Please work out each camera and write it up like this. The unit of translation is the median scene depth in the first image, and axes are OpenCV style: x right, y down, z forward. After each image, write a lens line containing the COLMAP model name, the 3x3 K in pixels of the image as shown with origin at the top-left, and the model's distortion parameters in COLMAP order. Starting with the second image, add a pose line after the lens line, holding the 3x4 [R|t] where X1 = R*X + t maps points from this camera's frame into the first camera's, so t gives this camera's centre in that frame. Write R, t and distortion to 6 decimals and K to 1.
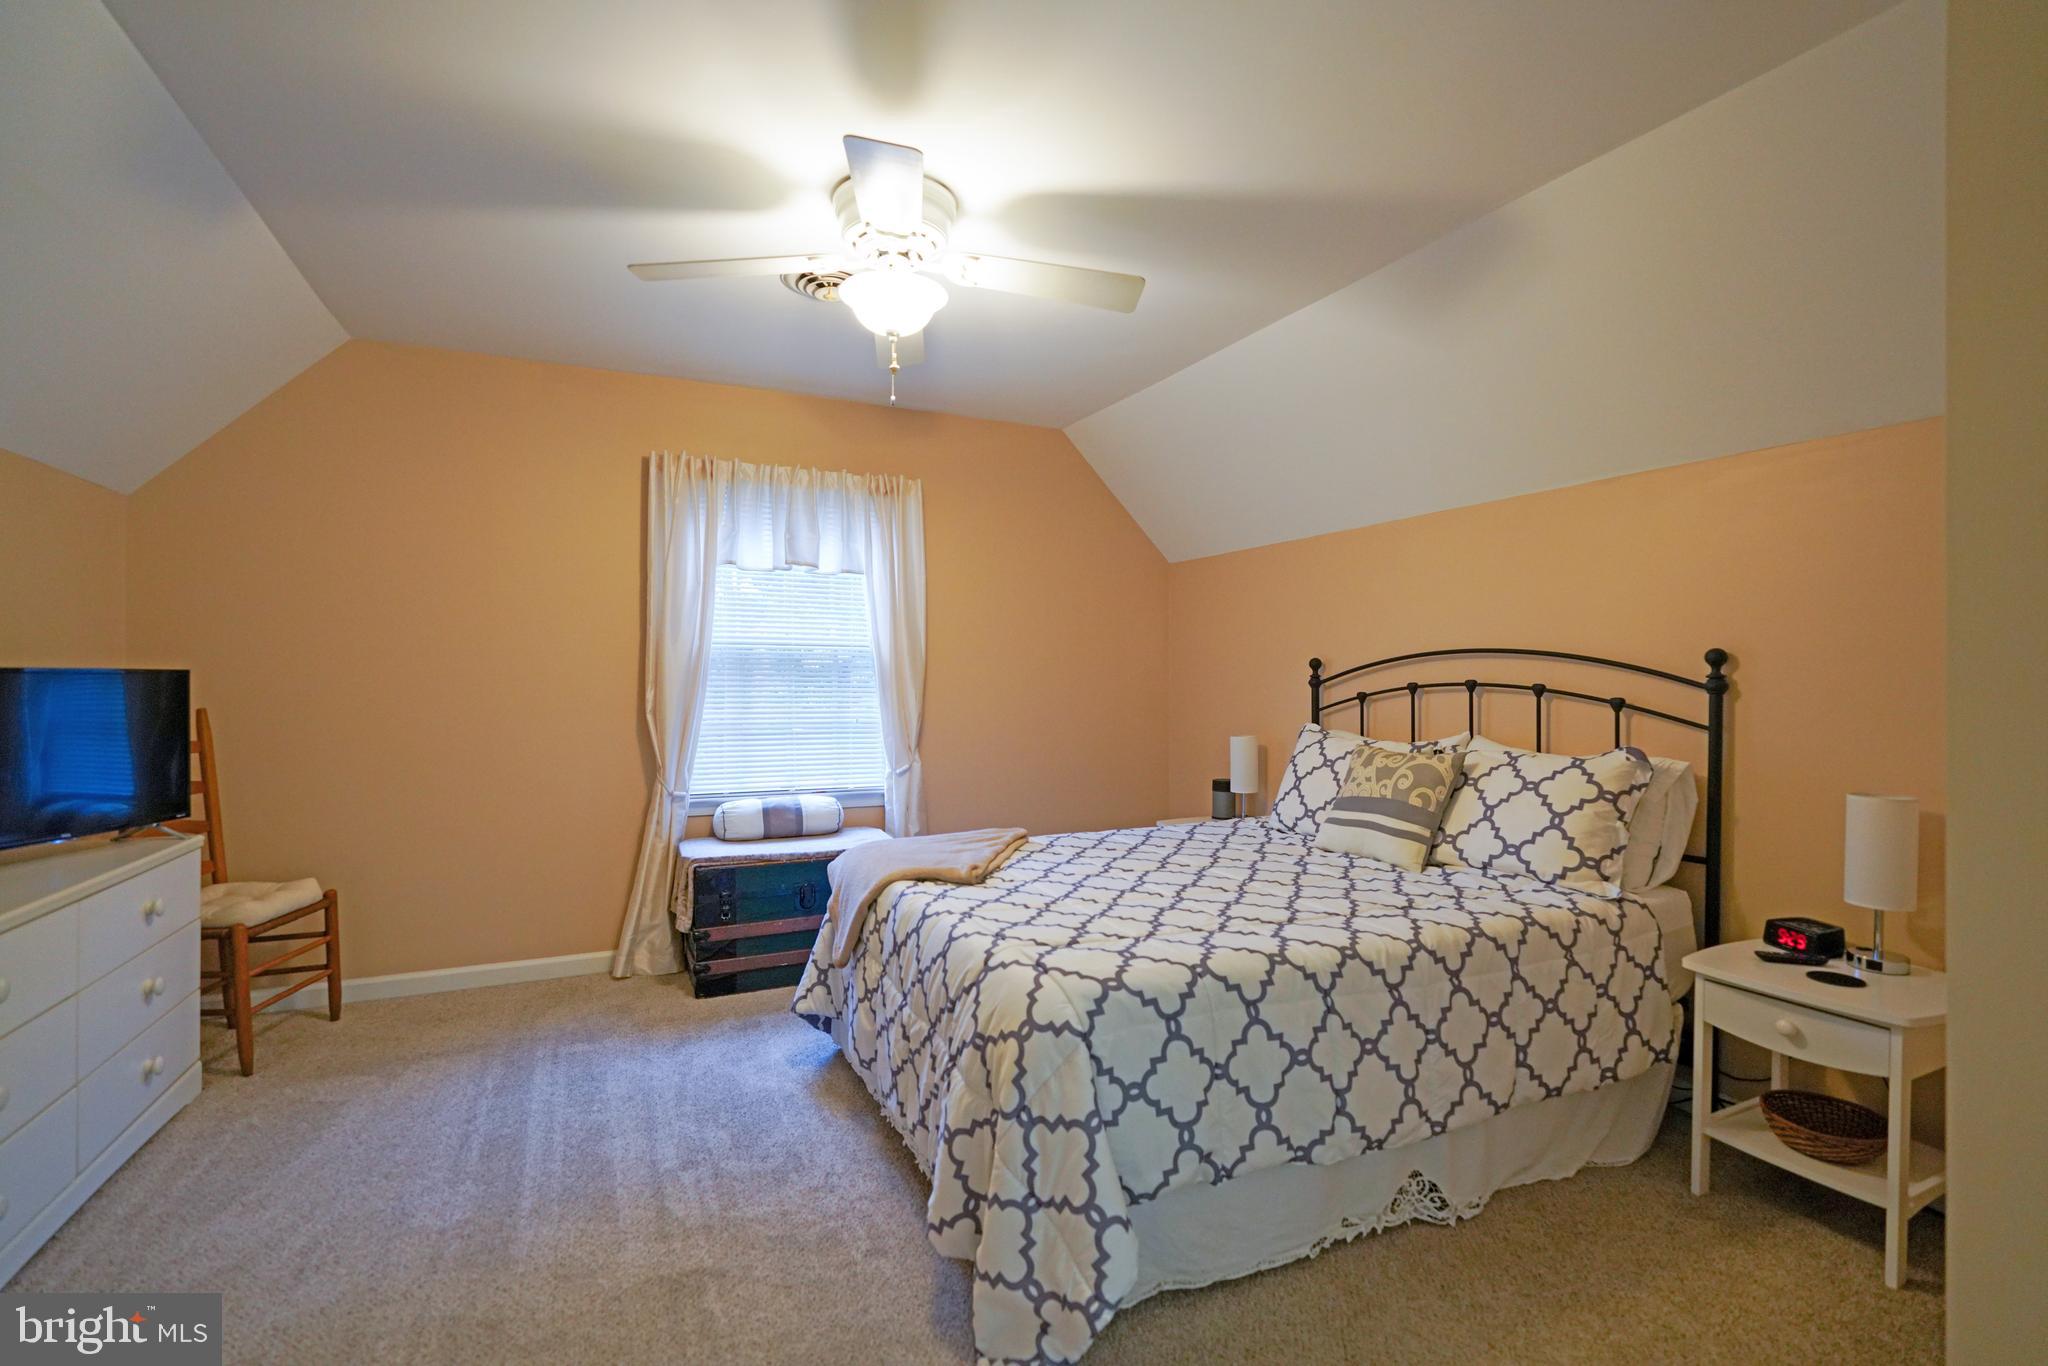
lens RADIAL K [[915.1, 0, 1017.5], [0, 915.1, 682.1], [0, 0, 1]] dist [-0.005579, 0.001693]
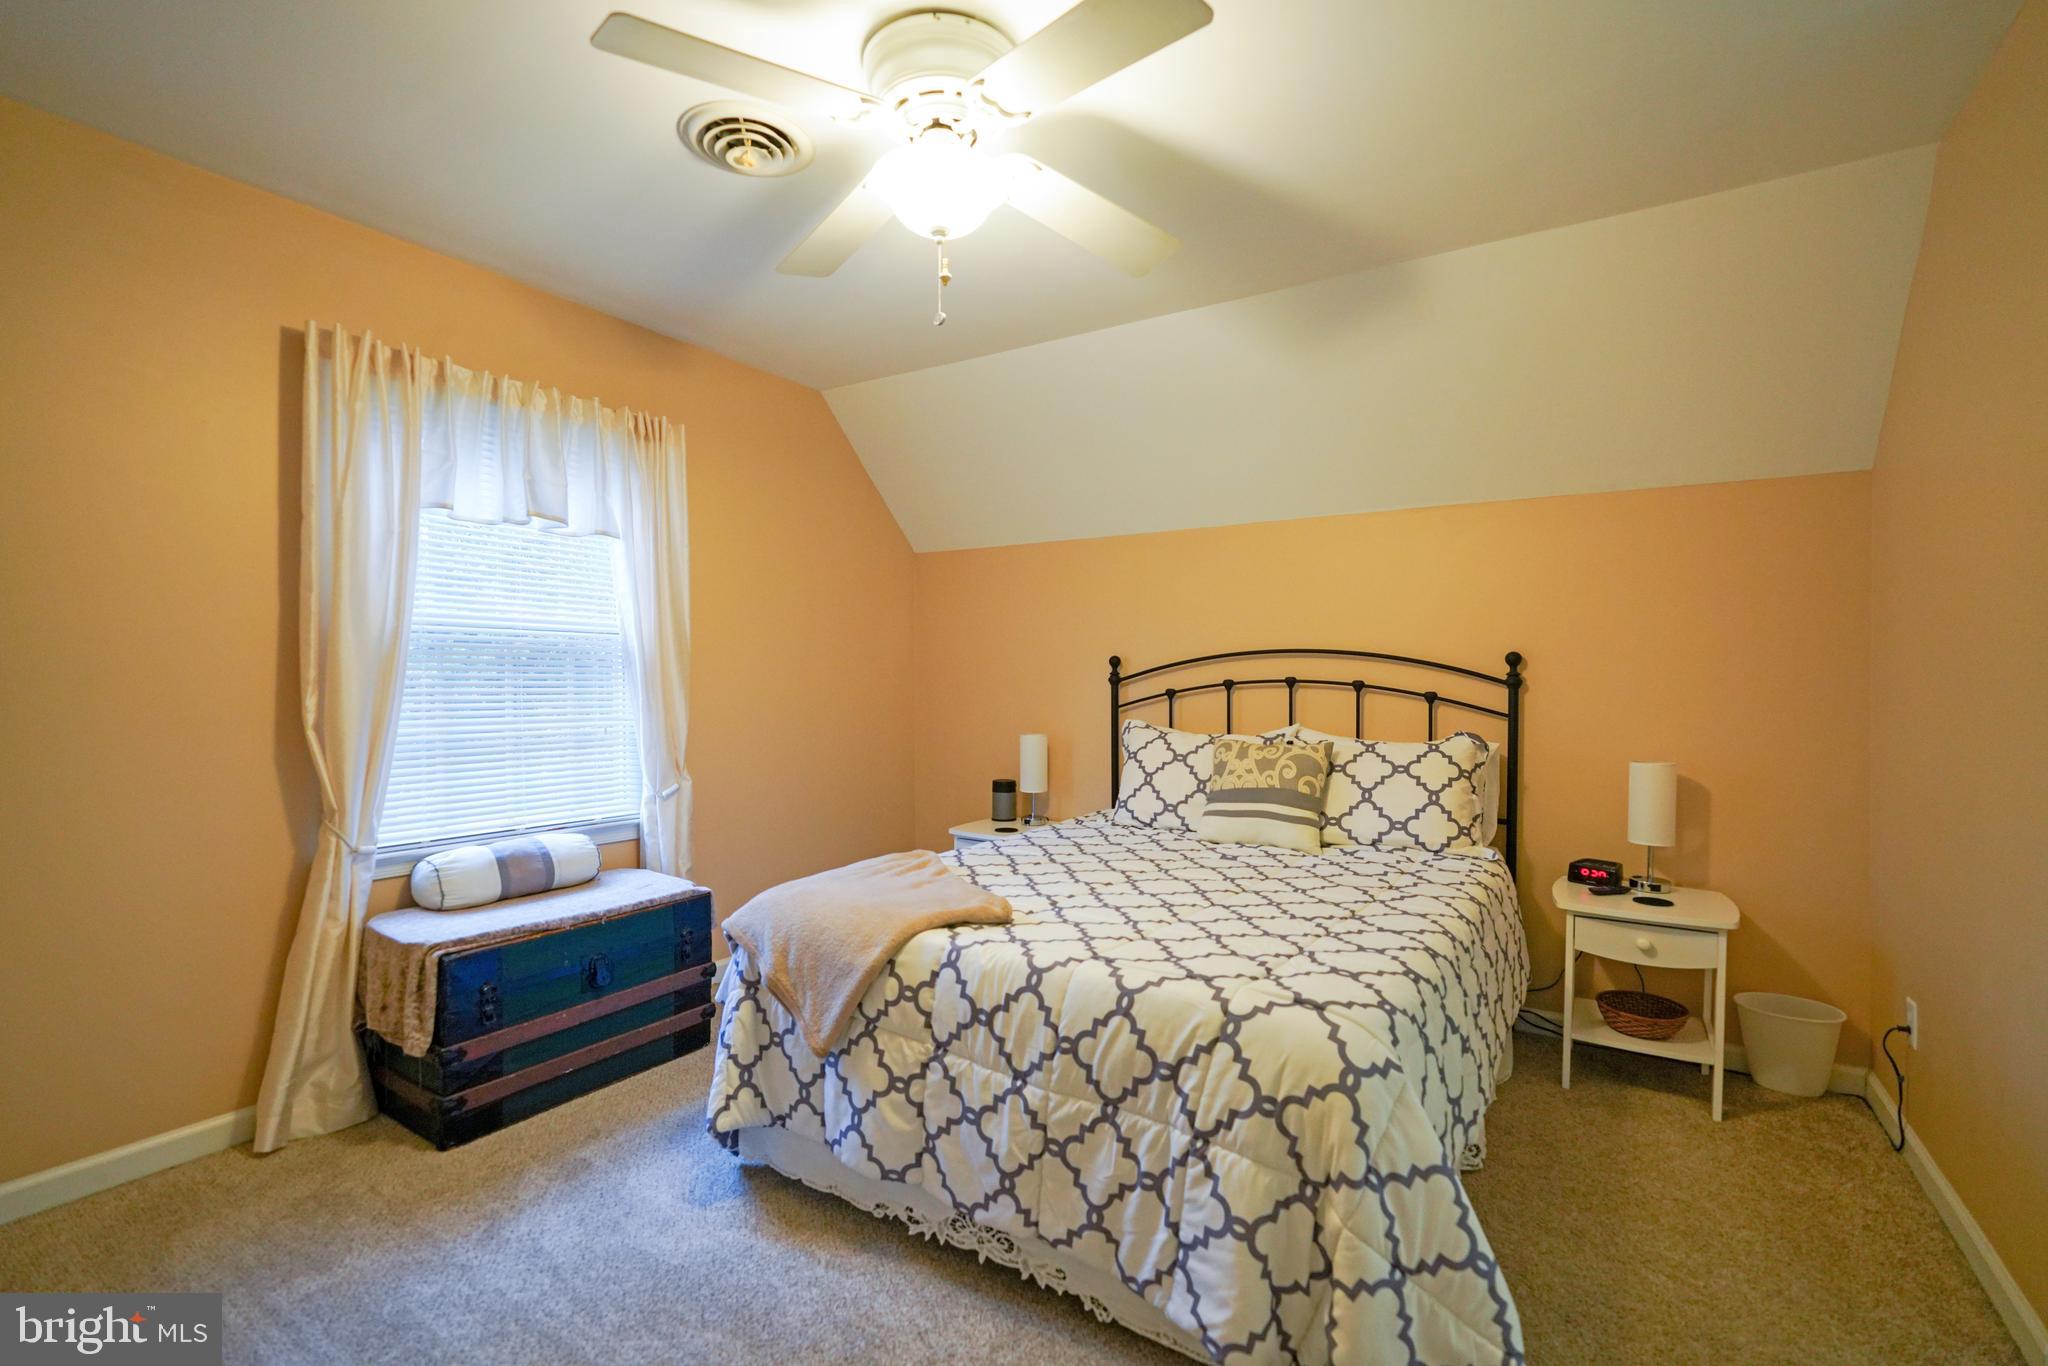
lens RADIAL K [[915.1, 0, 1020.9], [0, 915.1, 682.7], [0, 0, 1]] dist [-0.005579, 0.001693]
pose [[0.848782, -0.001954, 0.528739, -0.420540], [0.000856, 0.999997, 0.002321, 0.001408], [-0.528742, -0.001517, 0.848781, 0.254001]]
